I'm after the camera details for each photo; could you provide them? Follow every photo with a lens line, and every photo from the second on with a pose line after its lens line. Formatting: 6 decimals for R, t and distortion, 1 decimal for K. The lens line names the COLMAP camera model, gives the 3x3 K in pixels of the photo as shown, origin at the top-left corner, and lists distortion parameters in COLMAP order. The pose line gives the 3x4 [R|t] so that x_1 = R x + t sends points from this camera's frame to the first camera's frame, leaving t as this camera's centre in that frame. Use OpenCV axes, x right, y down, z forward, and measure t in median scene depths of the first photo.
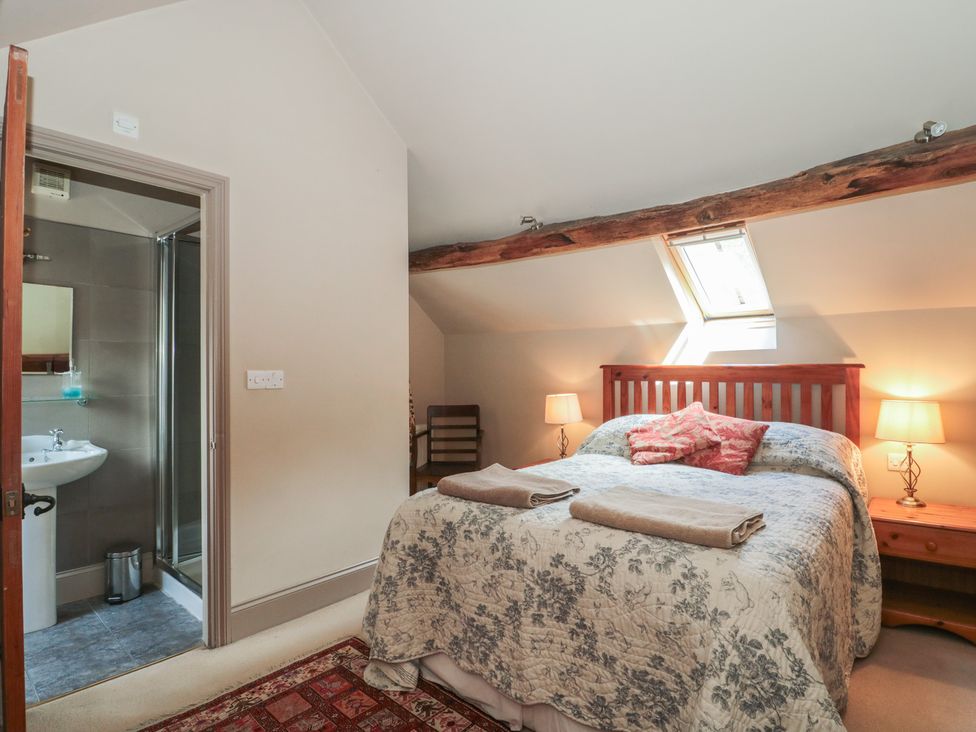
lens RADIAL K [[515.3, 0, 500.8], [0, 515.3, 365.1], [0, 0, 1]] dist [0.001911, -0.013638]
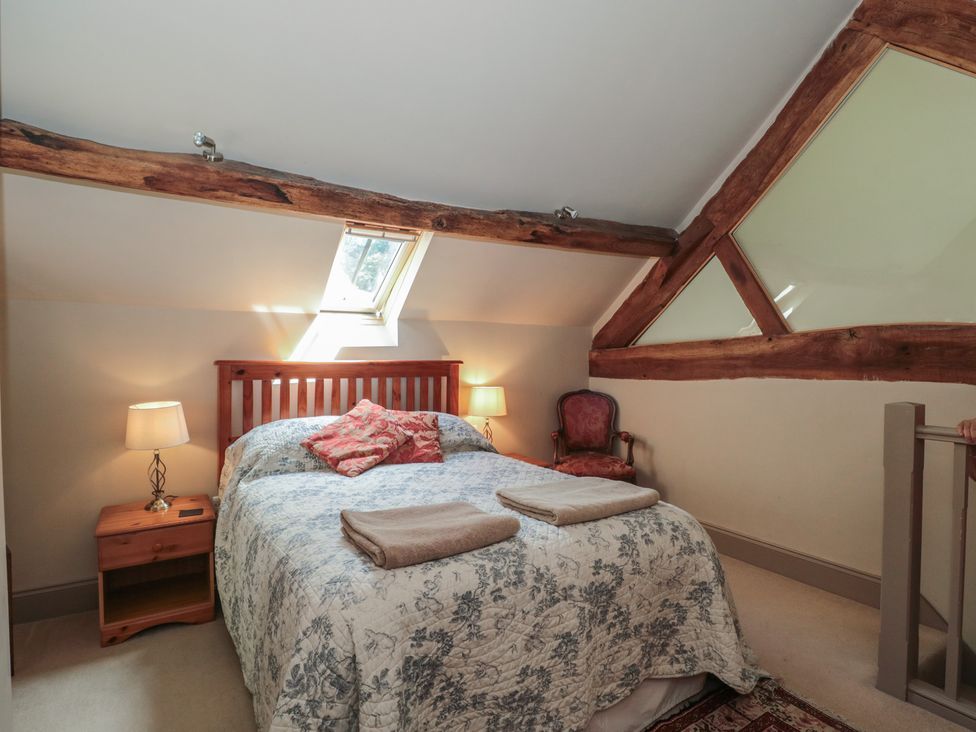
lens RADIAL K [[515.3, 0, 500.8], [0, 515.3, 365.1], [0, 0, 1]] dist [0.001911, -0.013638]
pose [[0.319945, -0.015862, 0.947303, -0.519522], [-0.014829, 0.999654, 0.021747, -0.021319], [-0.947320, -0.021005, 0.319599, 0.496924]]
